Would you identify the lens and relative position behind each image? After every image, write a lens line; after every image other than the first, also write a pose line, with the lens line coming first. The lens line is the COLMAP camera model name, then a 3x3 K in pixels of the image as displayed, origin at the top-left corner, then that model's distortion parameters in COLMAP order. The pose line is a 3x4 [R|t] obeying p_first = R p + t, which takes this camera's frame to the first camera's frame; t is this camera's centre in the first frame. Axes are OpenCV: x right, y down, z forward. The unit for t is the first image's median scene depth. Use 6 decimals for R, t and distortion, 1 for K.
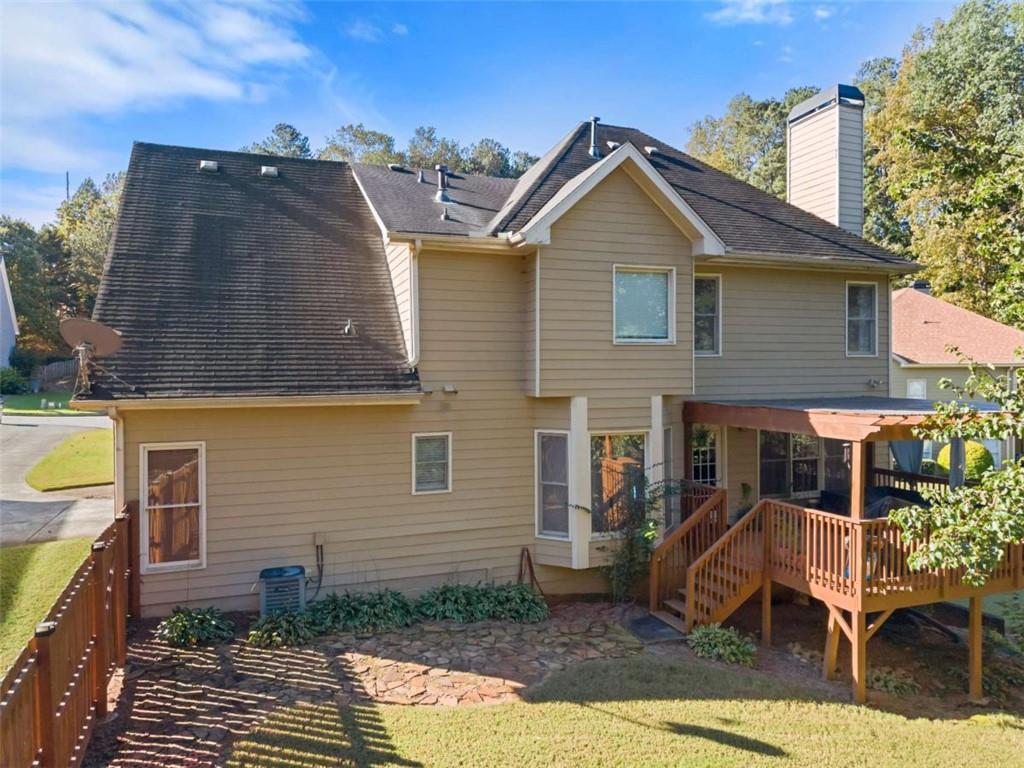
lens RADIAL K [[678.2, 0, 512.0], [0, 678.2, 384.0], [0, 0, 1]] dist [0.033485, -0.037498]
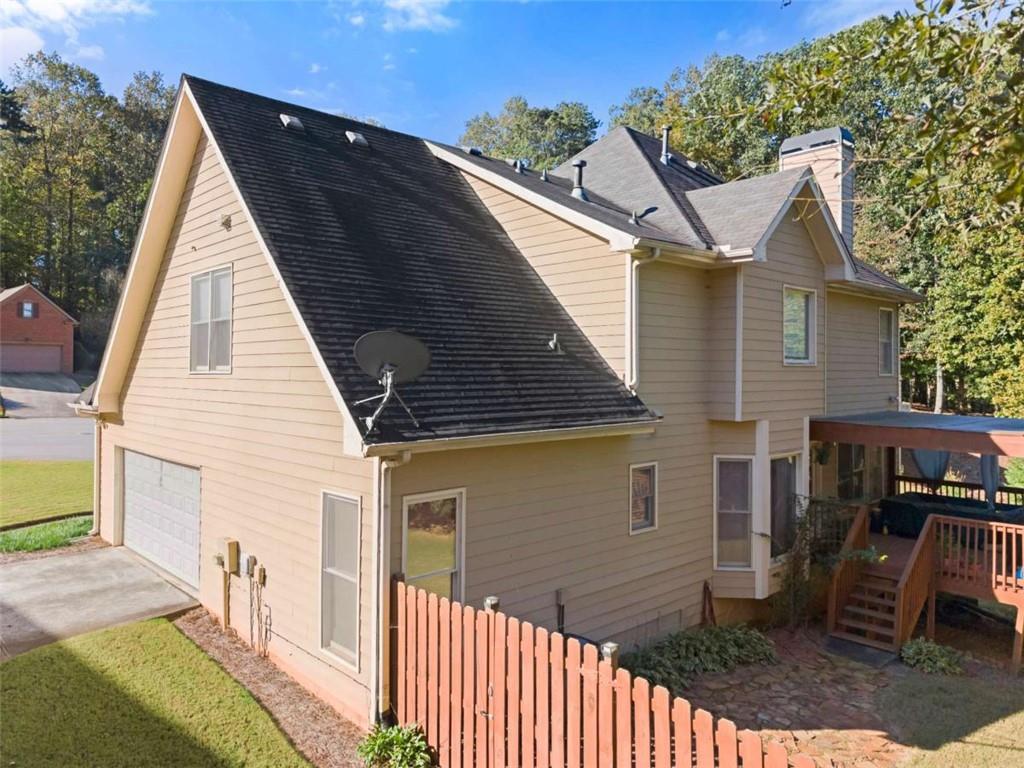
lens RADIAL K [[720.4, 0, 511.5], [0, 720.4, 375.8], [0, 0, 1]] dist [0.061553, -0.042024]
pose [[0.918386, 0.006698, 0.395630, -0.644873], [-0.002422, 0.999933, -0.011305, -0.031513], [-0.395679, 0.009424, 0.918340, 0.192558]]
